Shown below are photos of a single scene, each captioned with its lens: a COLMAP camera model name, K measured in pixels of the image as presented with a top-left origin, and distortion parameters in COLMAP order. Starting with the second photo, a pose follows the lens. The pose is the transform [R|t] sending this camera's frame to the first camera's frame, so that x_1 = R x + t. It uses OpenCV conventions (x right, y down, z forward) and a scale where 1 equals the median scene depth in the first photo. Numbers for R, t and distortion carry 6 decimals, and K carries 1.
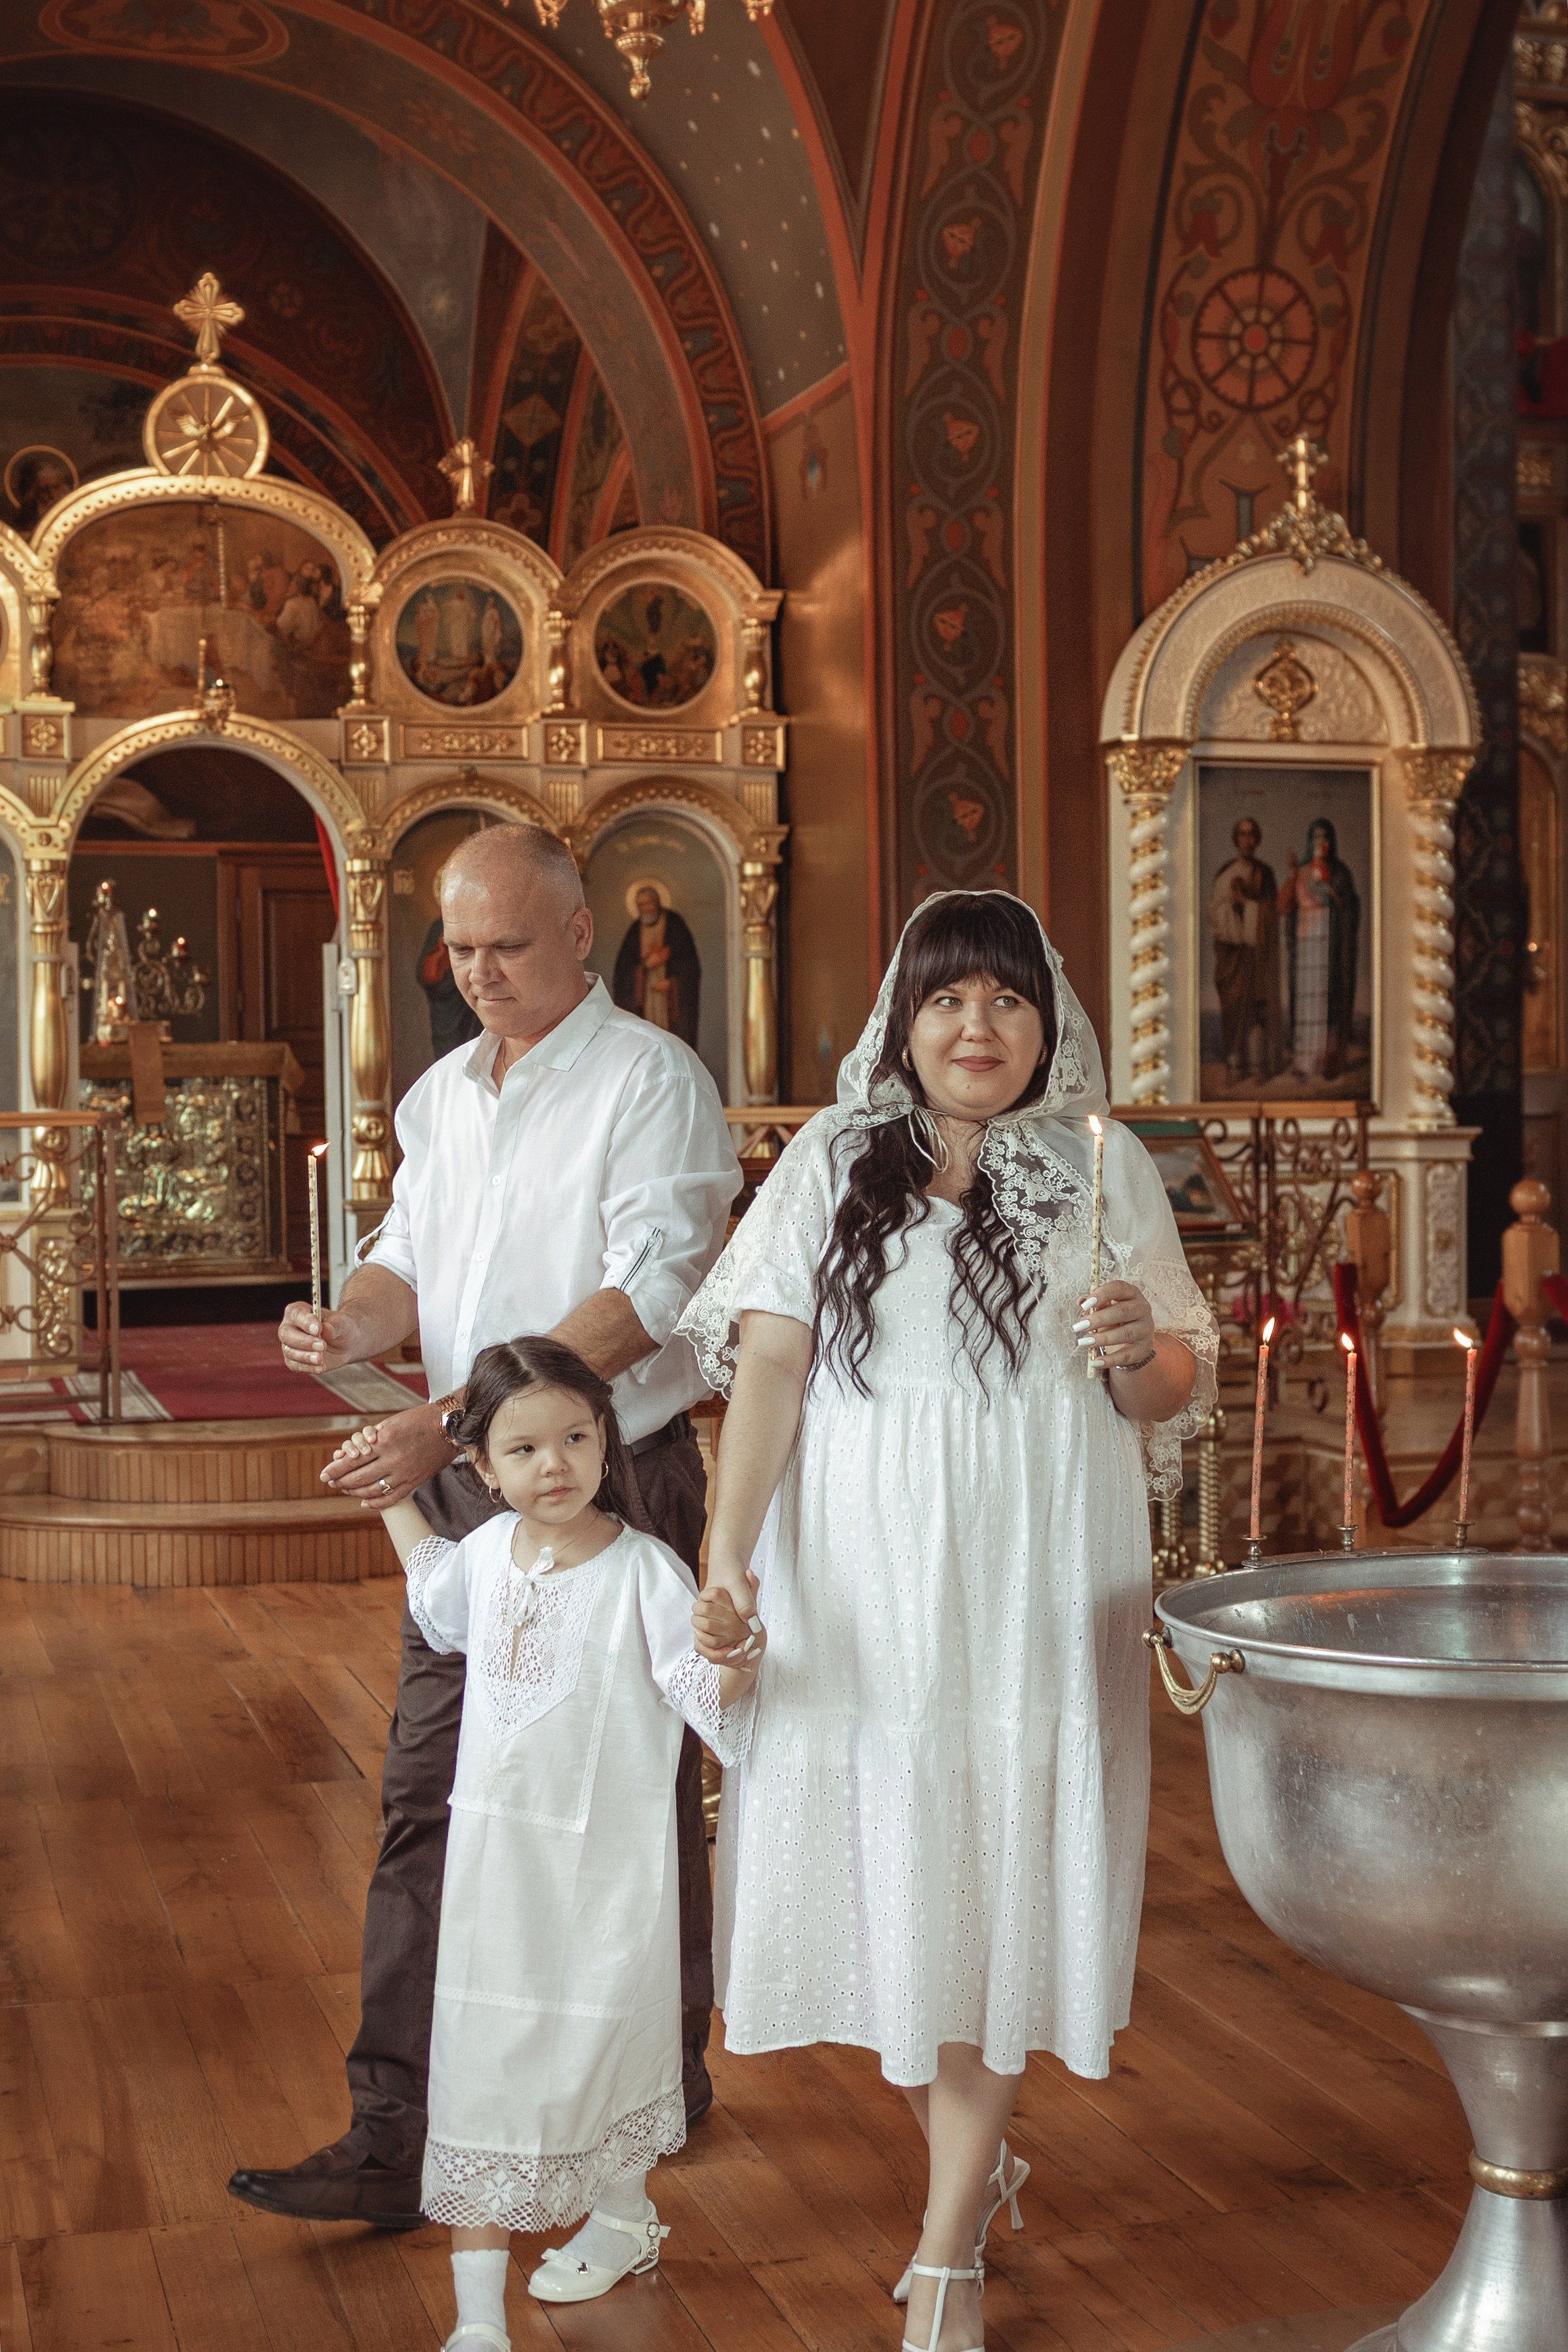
lens RADIAL K [[2959.3, 0, 783.6], [0, 2959.3, 1177.4], [0, 0, 1]] dist [-0.013135, 0.000000]
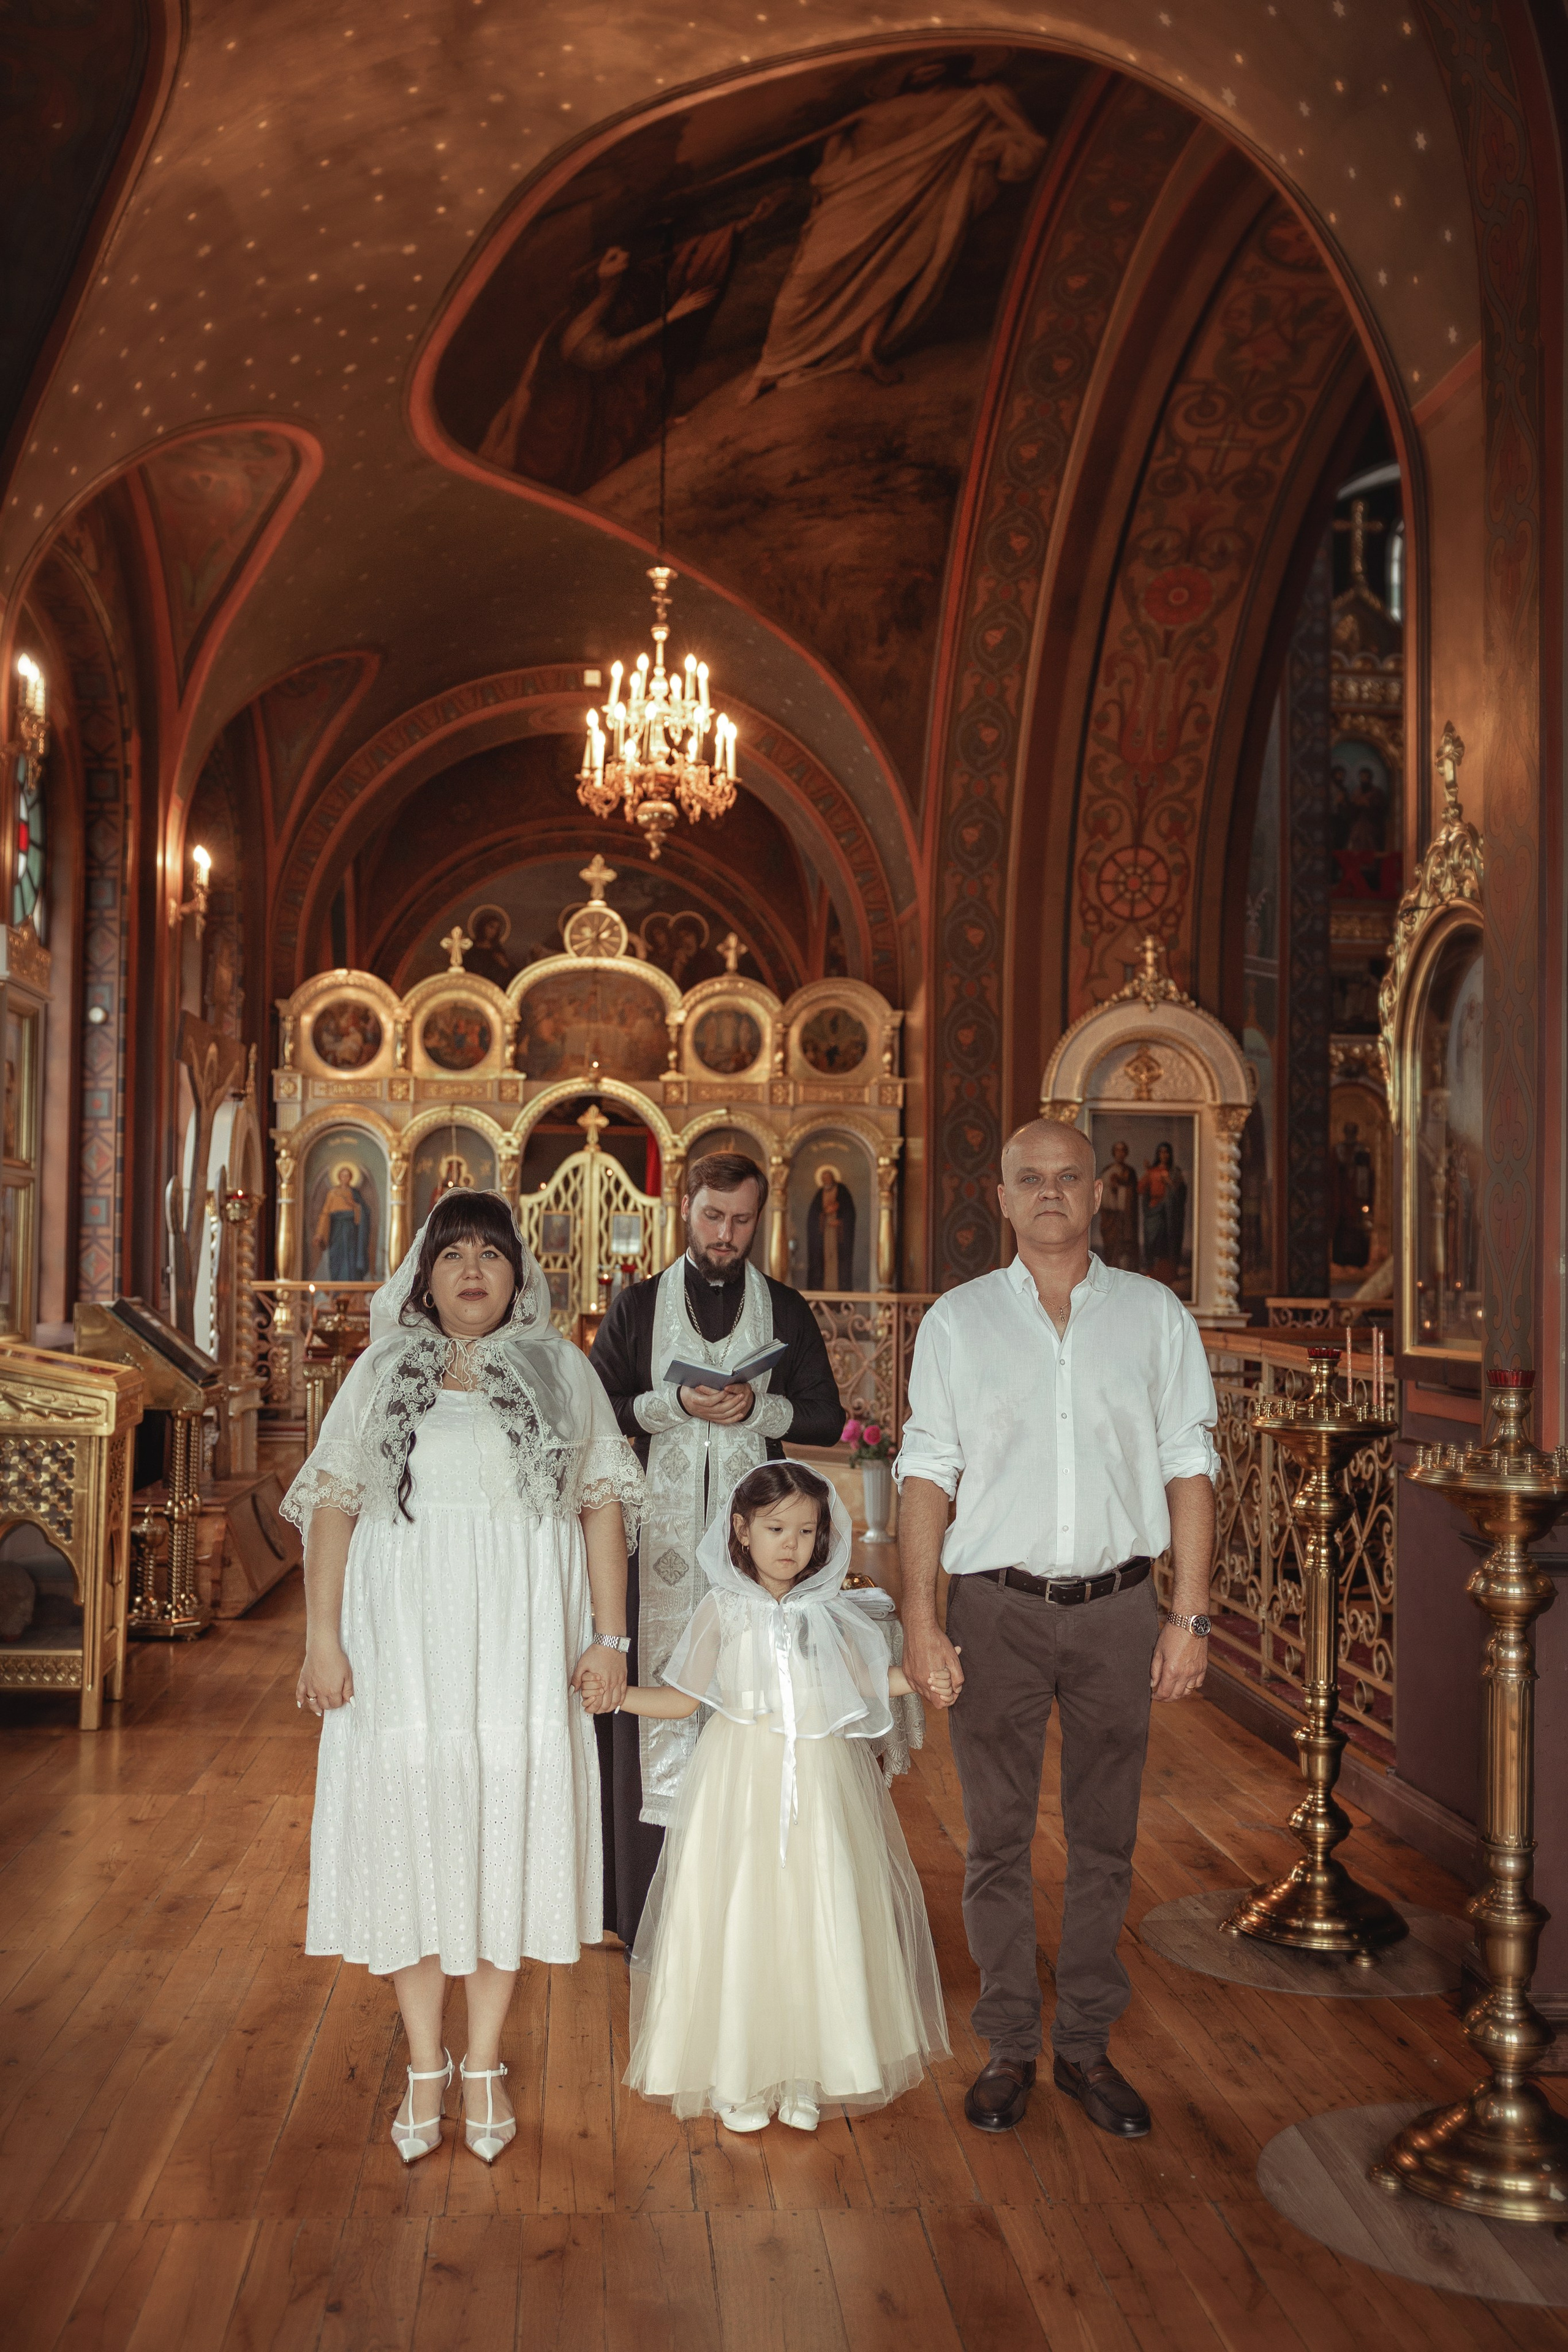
lens RADIAL K [[2270.4, 0, 784.4], [0, 2270.4, 1174.7], [0, 0, 1]] dist [0.008762, 0.000000]
pose [[0.971639, 0.016395, -0.235900, 0.283566], [-0.032575, 0.997363, -0.064855, -0.002353], [0.234214, 0.070700, 0.969611, -0.413214]]
